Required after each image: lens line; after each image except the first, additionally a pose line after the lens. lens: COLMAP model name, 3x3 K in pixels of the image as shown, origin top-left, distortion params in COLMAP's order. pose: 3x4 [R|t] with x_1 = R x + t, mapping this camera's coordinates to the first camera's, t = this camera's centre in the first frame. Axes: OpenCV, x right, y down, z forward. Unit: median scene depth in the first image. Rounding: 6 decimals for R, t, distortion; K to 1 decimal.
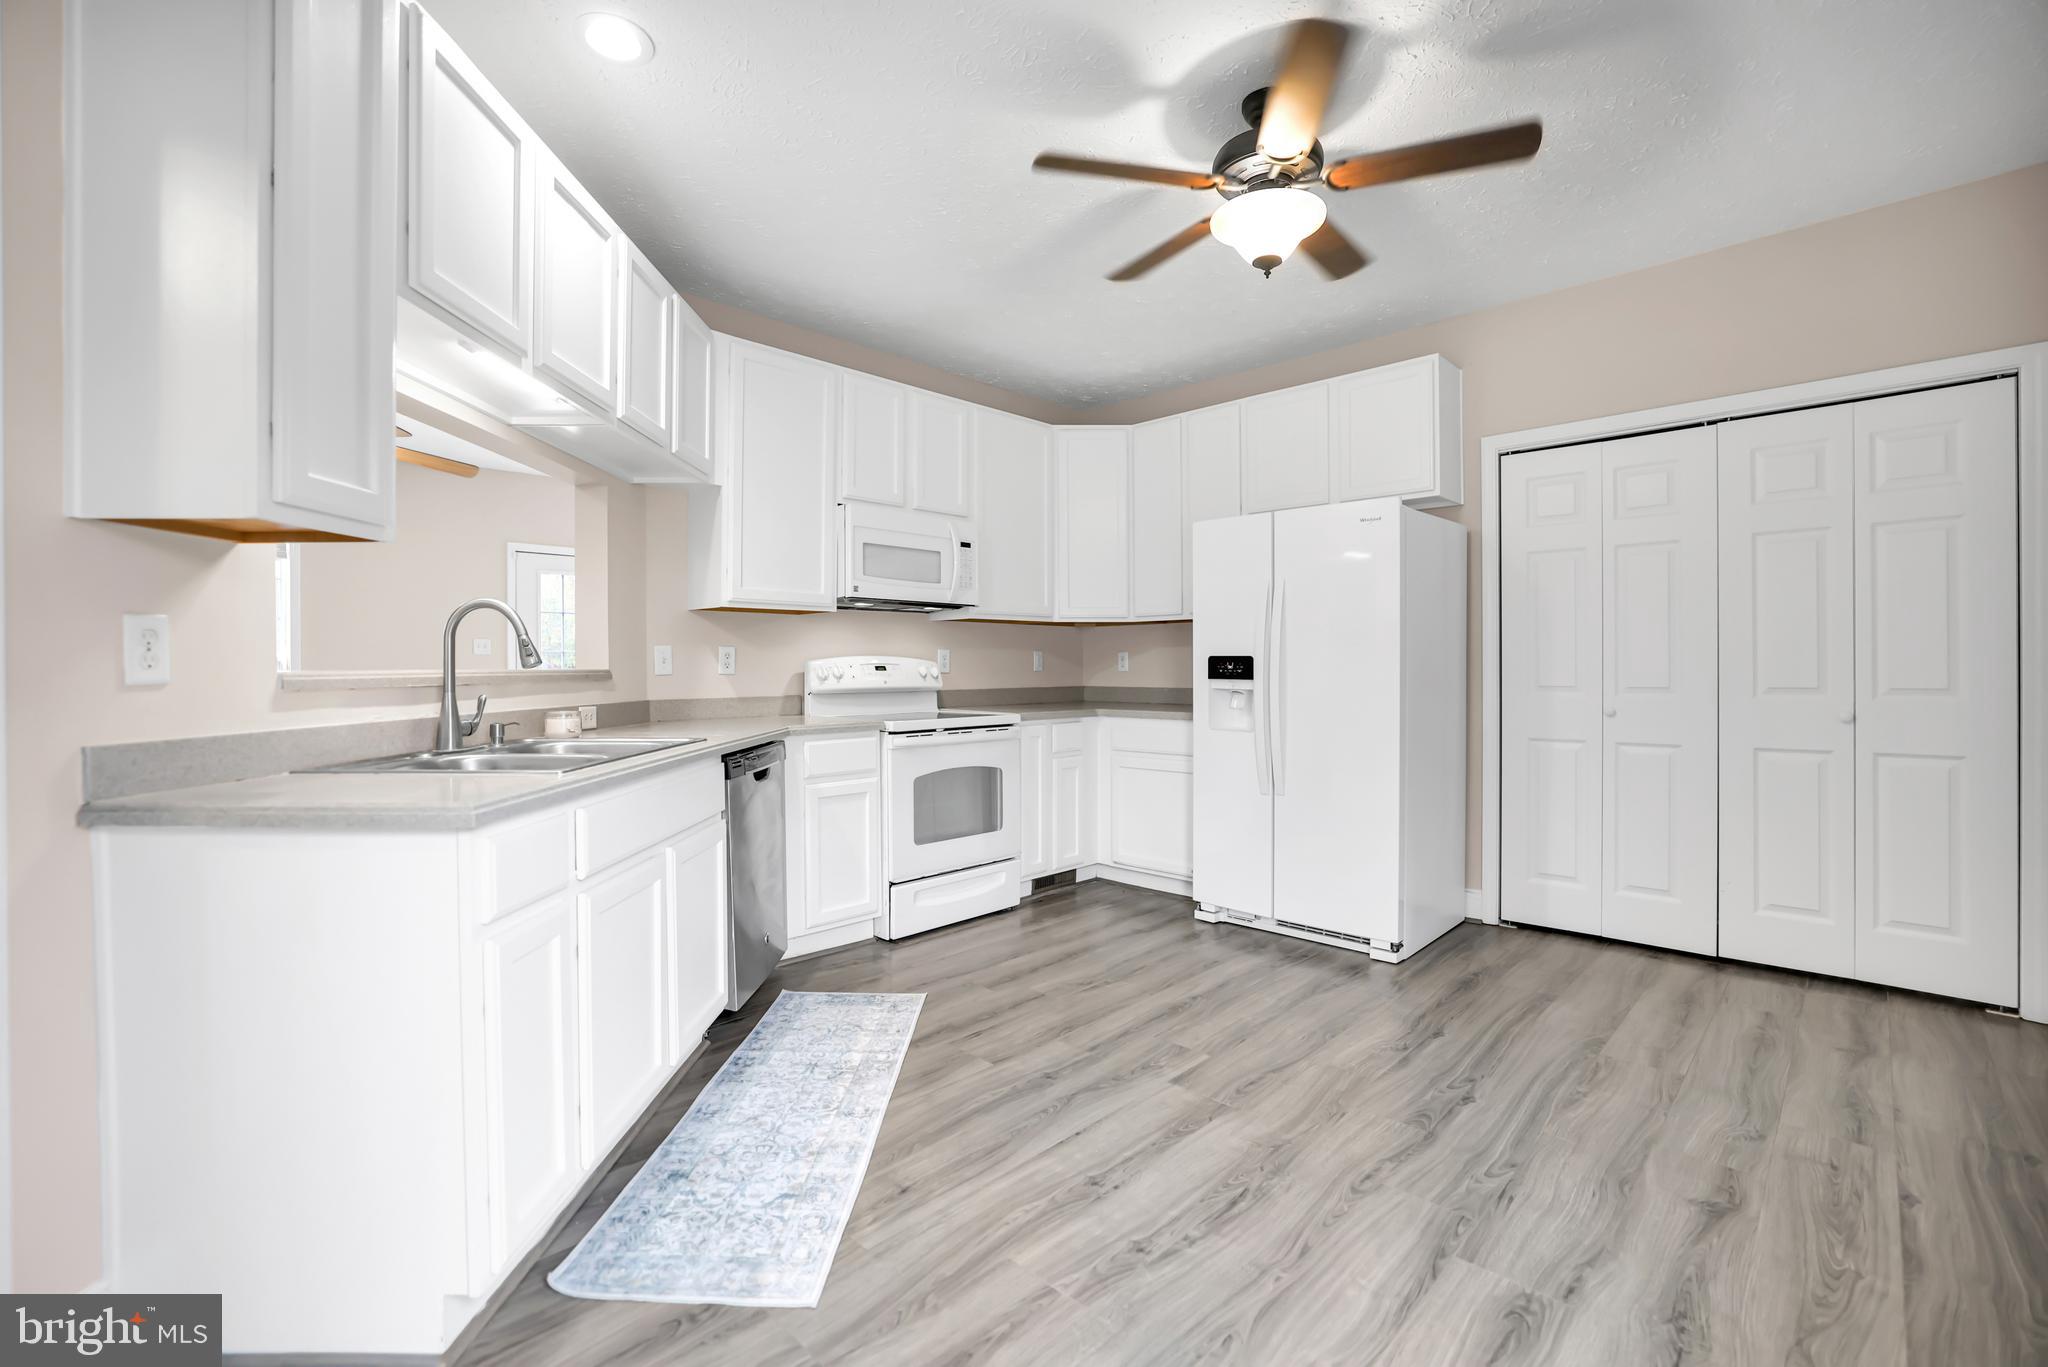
lens RADIAL K [[895.6, 0, 1016.0], [0, 895.6, 661.3], [0, 0, 1]] dist [-0.040746, 0.016571]
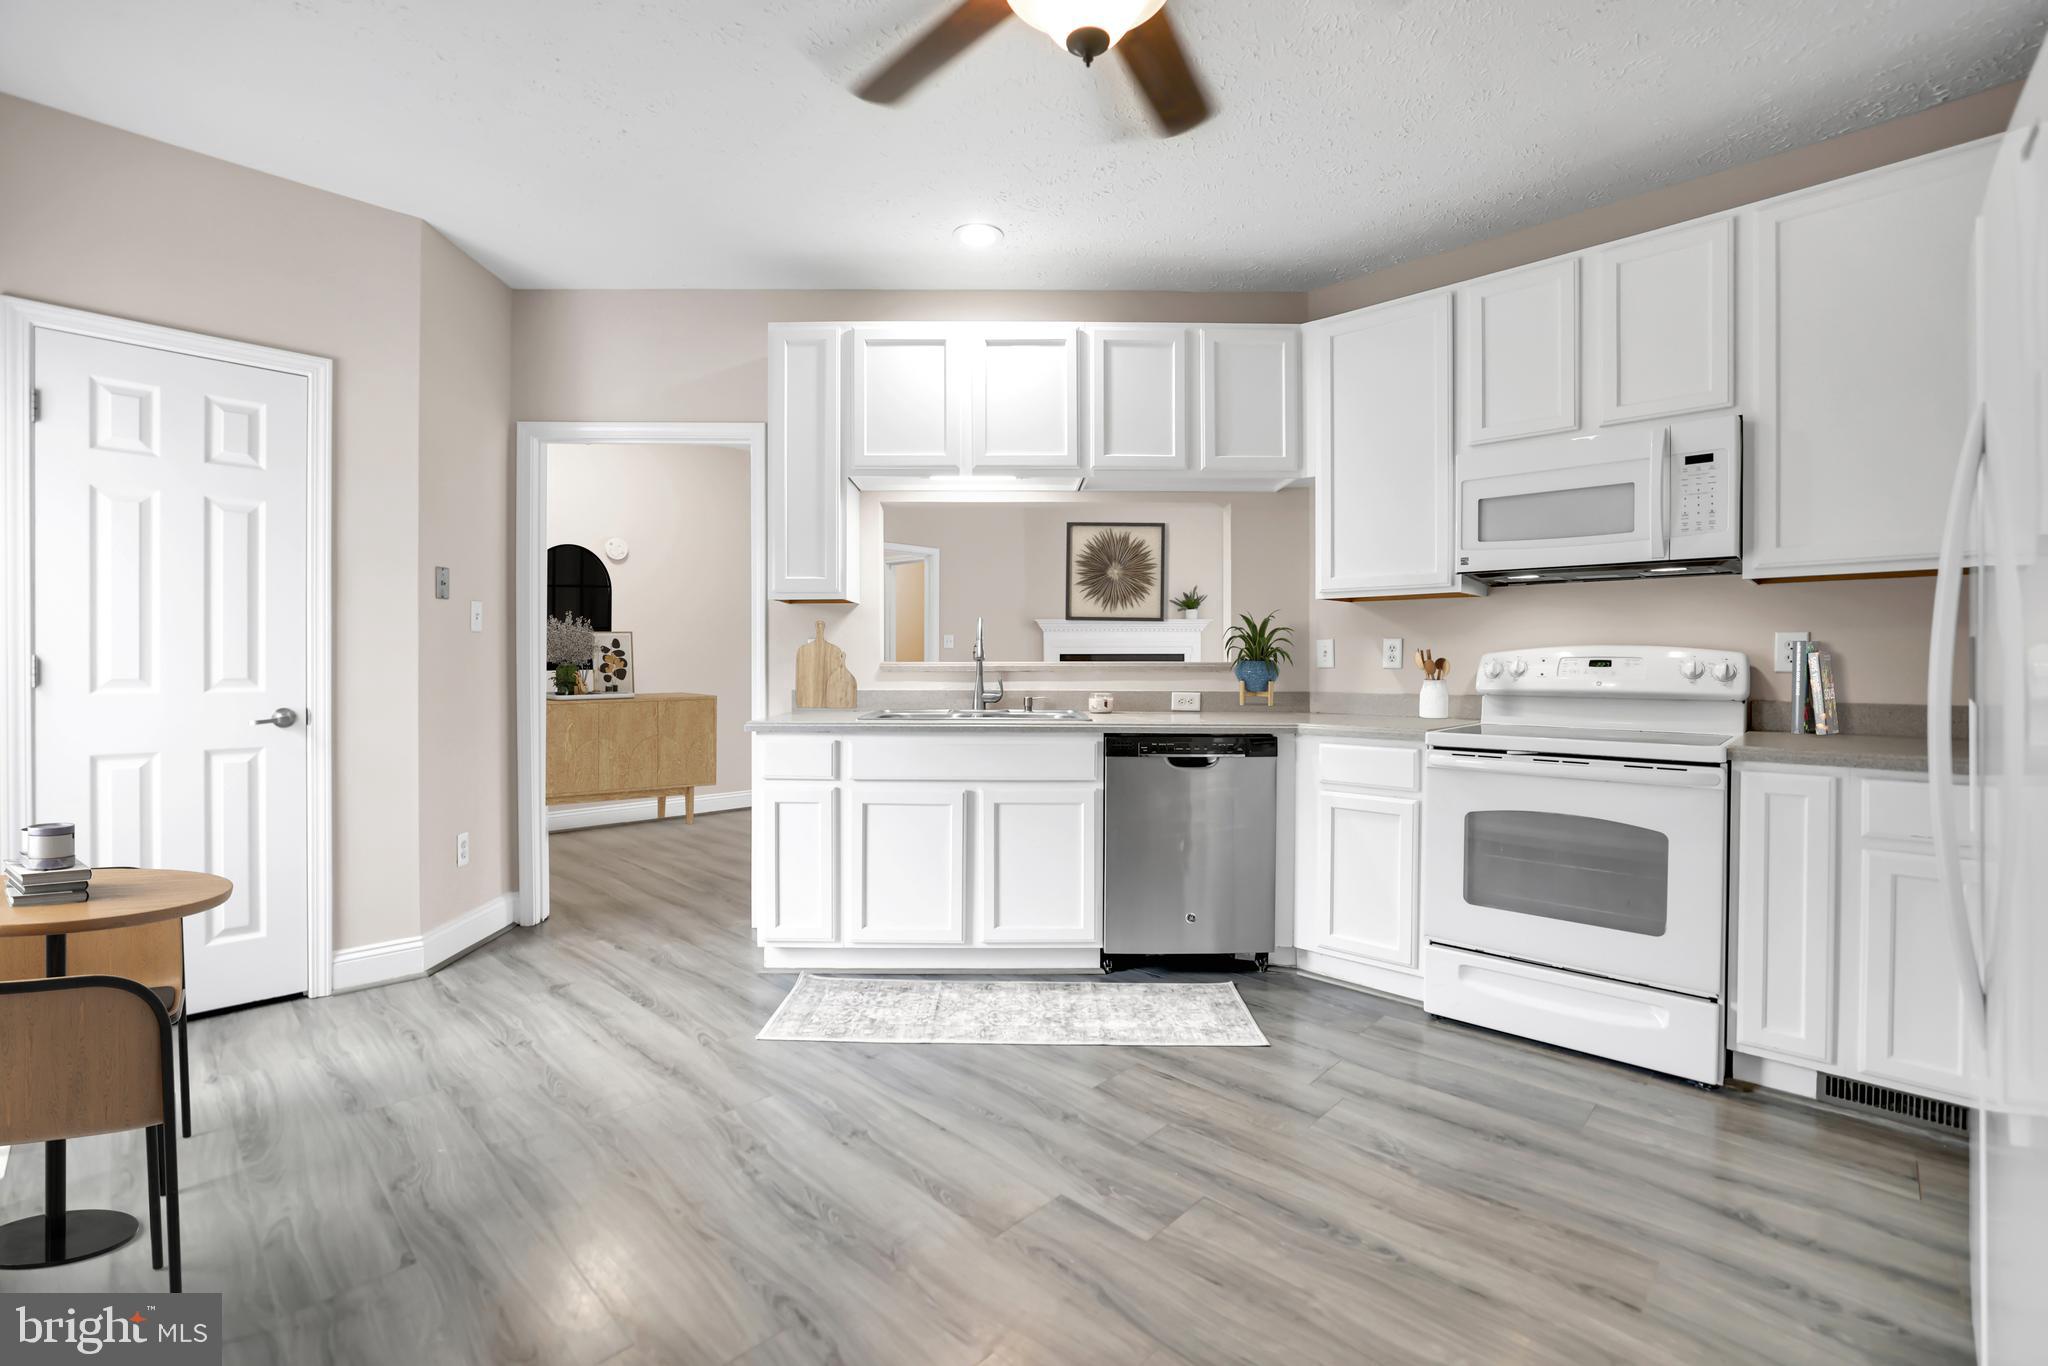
lens RADIAL K [[901.4, 0, 1020.4], [0, 901.4, 668.6], [0, 0, 1]] dist [-0.041727, 0.015729]
pose [[0.002352, 0.014178, -0.999897, 0.652513], [0.005879, 0.999882, 0.014191, -0.000933], [0.999980, -0.005911, 0.002269, 0.662817]]
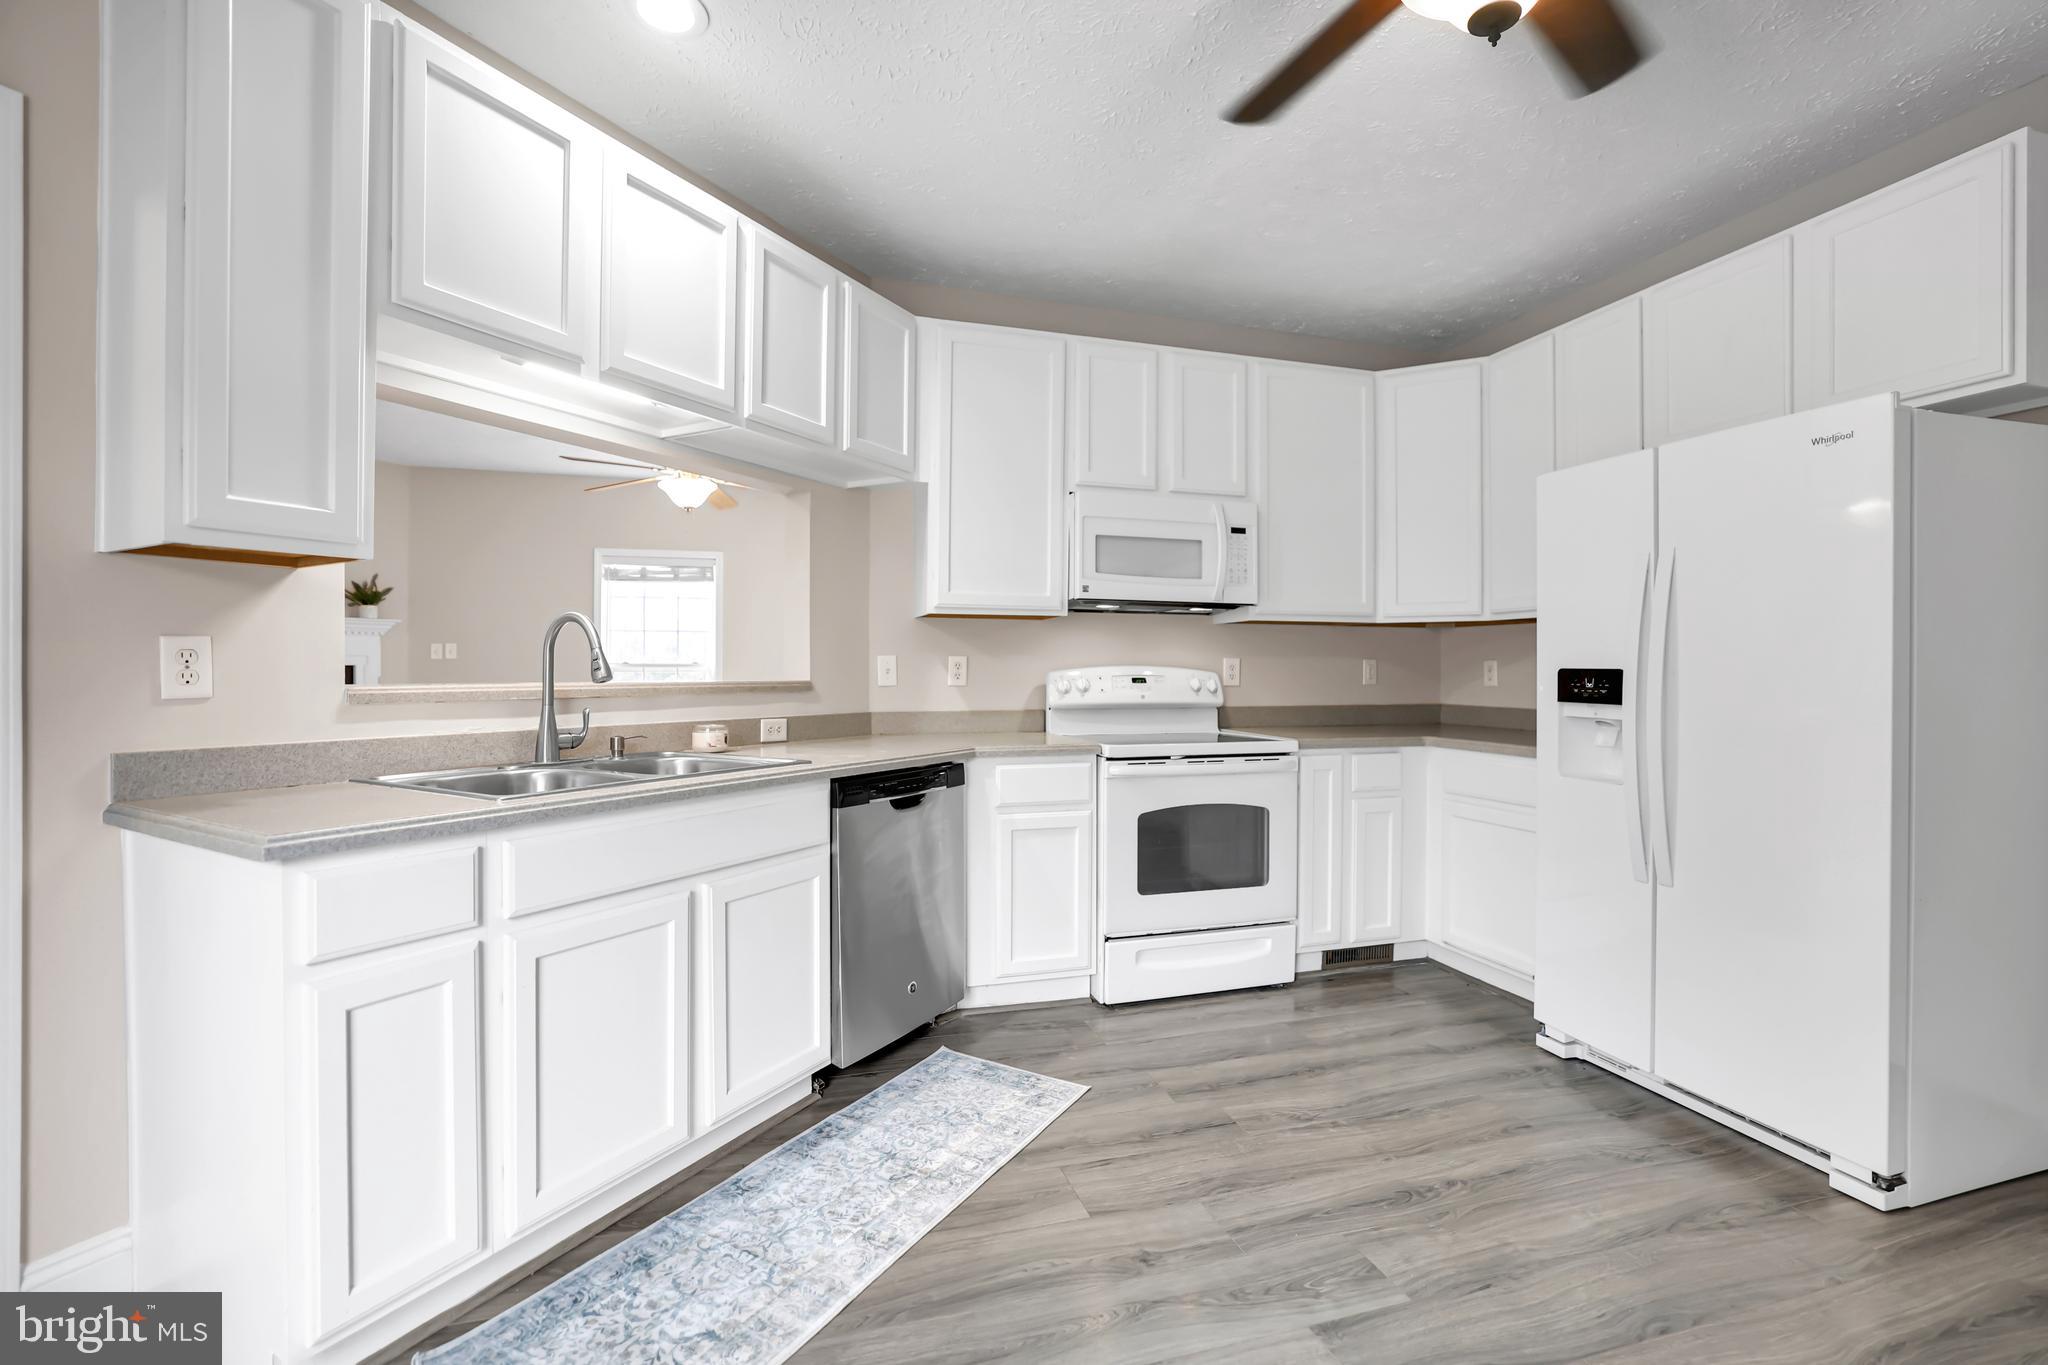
lens RADIAL K [[901.4, 0, 1020.4], [0, 901.4, 668.1], [0, 0, 1]] dist [-0.041727, 0.015729]
pose [[0.874960, 0.004382, -0.484176, 0.204084], [-0.002860, 0.999988, 0.003881, -0.008502], [0.484188, -0.002010, 0.874962, 0.226510]]
